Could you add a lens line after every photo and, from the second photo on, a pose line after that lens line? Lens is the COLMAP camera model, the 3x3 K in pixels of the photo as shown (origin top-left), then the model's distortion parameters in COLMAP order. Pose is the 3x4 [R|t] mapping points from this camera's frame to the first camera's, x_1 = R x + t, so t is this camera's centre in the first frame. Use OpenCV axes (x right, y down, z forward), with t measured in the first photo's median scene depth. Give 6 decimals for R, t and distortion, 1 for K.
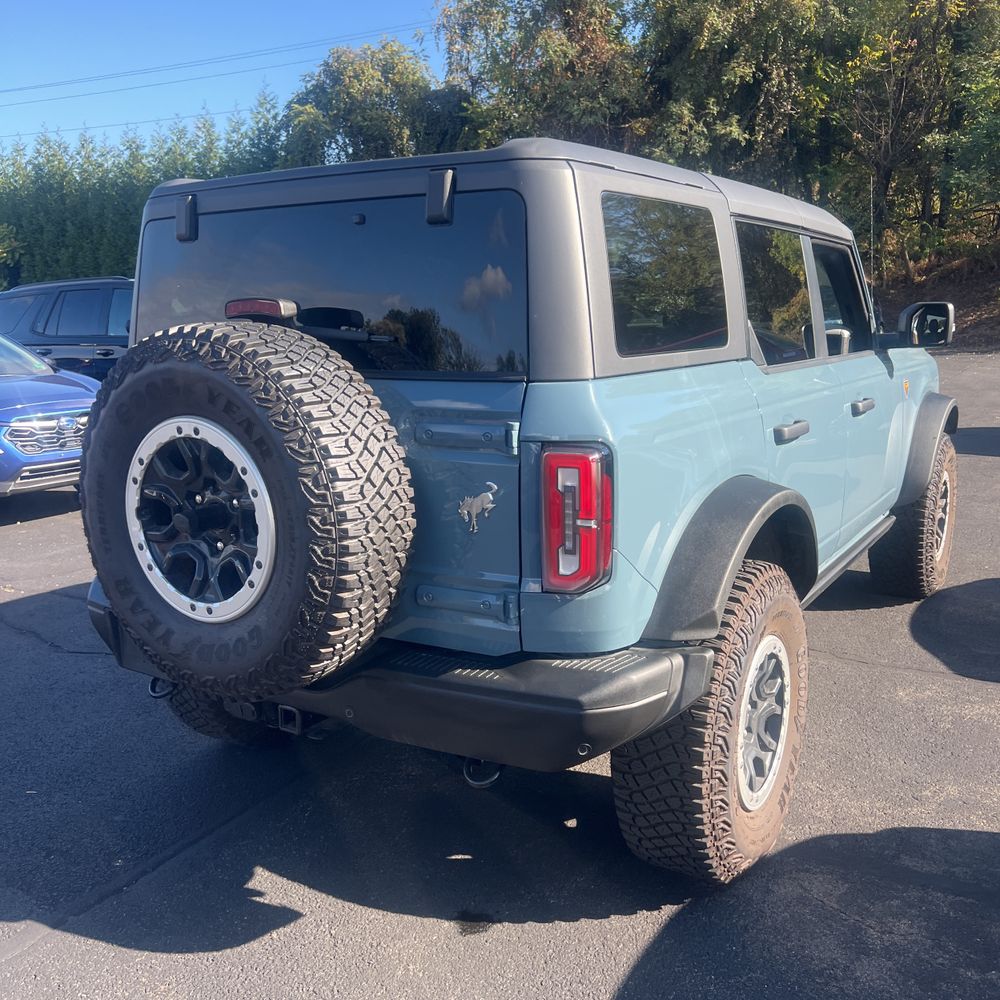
lens RADIAL K [[1039.7, 0, 500.0], [0, 1039.7, 500.0], [0, 0, 1]] dist [0.027642, -0.016826]
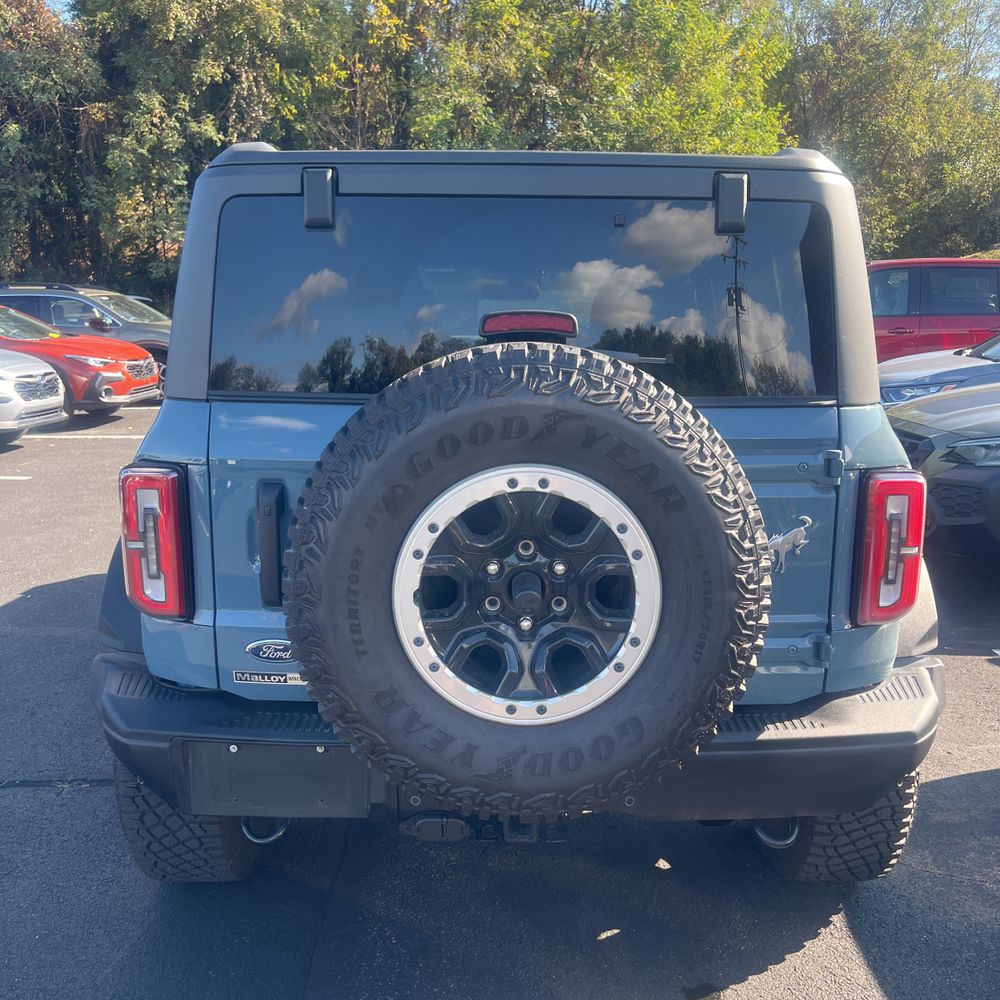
lens RADIAL K [[1035.4, 0, 500.0], [0, 1035.4, 500.0], [0, 0, 1]] dist [0.024836, -0.026435]
pose [[0.838229, -0.075573, 0.540057, -0.695410], [0.076684, 0.996845, 0.020472, -0.067609], [-0.539900, 0.024253, 0.841380, 0.348739]]
